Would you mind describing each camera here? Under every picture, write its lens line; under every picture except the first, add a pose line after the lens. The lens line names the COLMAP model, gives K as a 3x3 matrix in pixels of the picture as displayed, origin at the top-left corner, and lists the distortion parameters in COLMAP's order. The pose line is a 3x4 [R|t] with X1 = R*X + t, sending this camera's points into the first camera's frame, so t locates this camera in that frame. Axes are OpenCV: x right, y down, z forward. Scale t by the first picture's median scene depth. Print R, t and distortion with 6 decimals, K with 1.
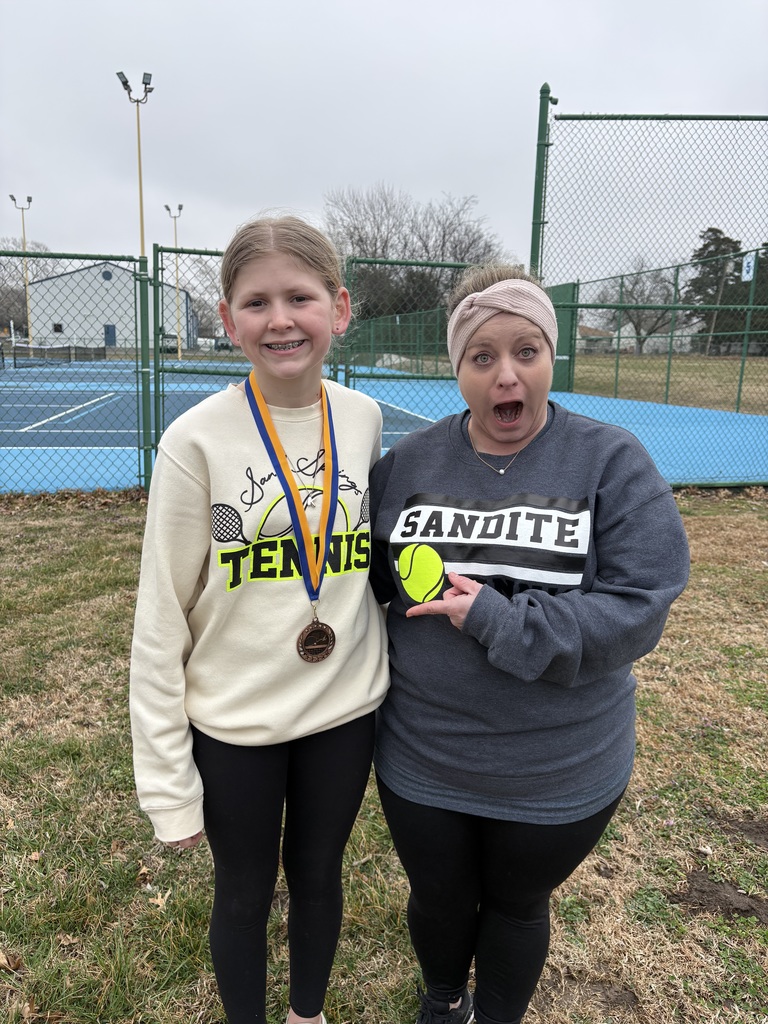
lens RADIAL K [[764.7, 0, 389.7], [0, 764.7, 517.8], [0, 0, 1]] dist [0.019256, -0.027622]
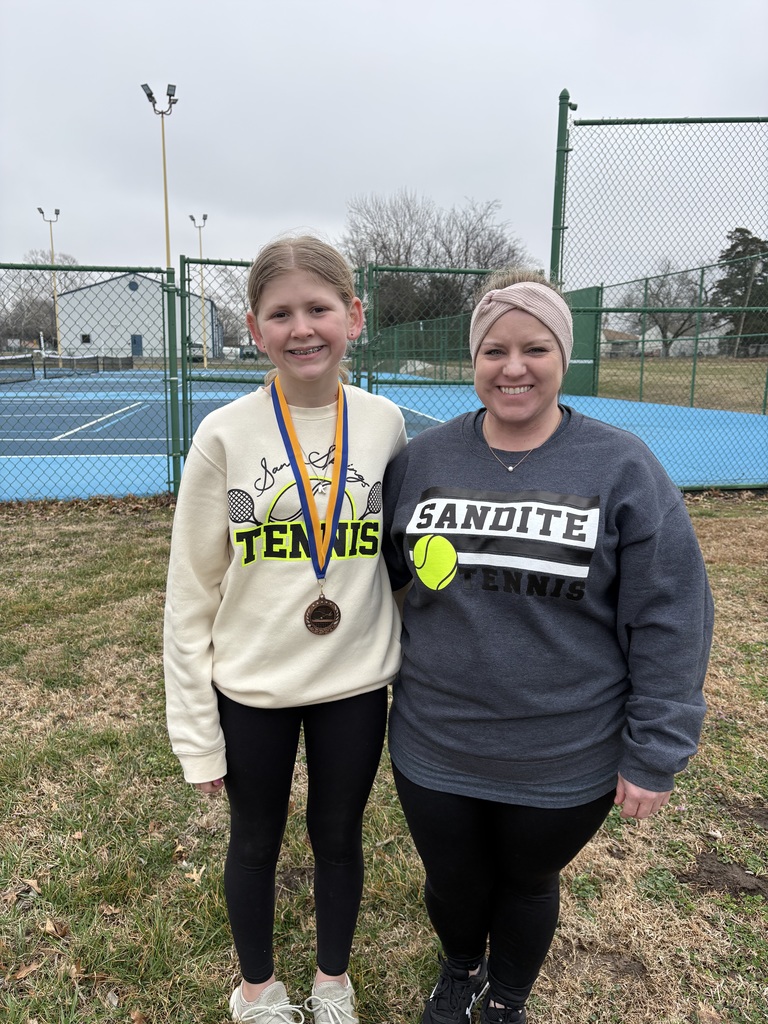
lens RADIAL K [[764.7, 0, 390.8], [0, 764.7, 528.1], [0, 0, 1]] dist [0.019256, -0.027622]
pose [[0.999503, -0.005684, -0.031016, 0.002640], [0.005830, 0.999972, 0.004616, 0.004250], [0.030989, -0.004795, 0.999508, -0.017622]]
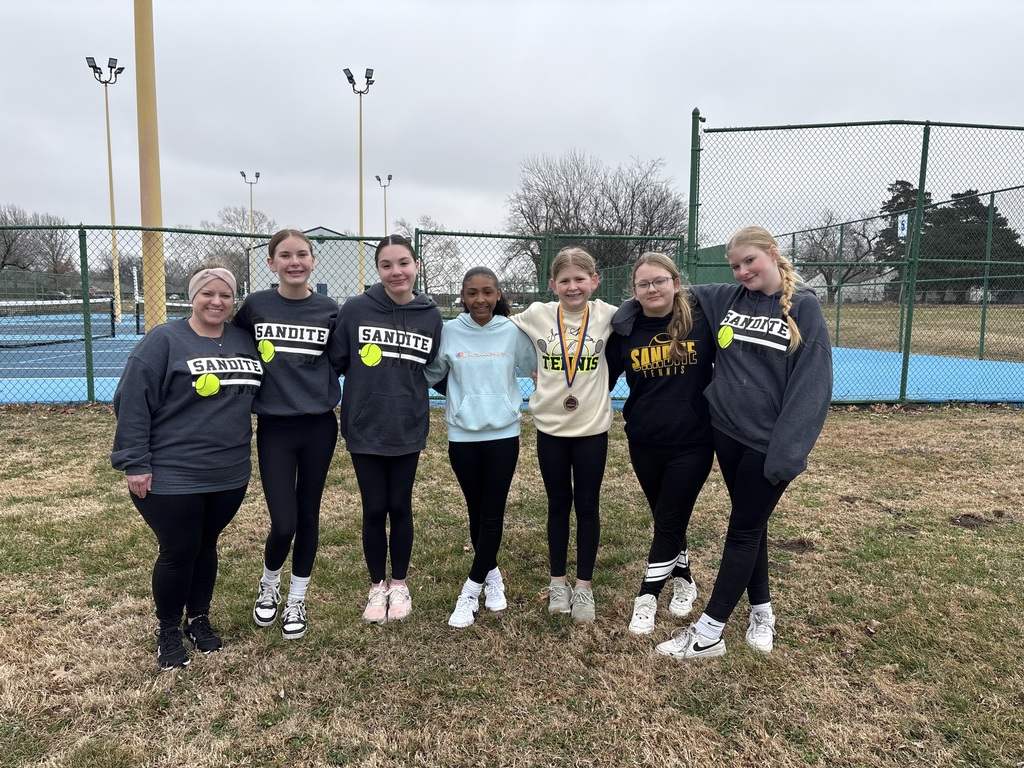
lens RADIAL K [[764.7, 0, 503.9], [0, 764.7, 384.6], [0, 0, 1]] dist [0.019256, -0.027622]
pose [[0.994854, -0.002753, -0.101282, -0.002252], [-0.008464, 0.993879, -0.110154, 0.081937], [0.100965, 0.110444, 0.988741, -0.339802]]
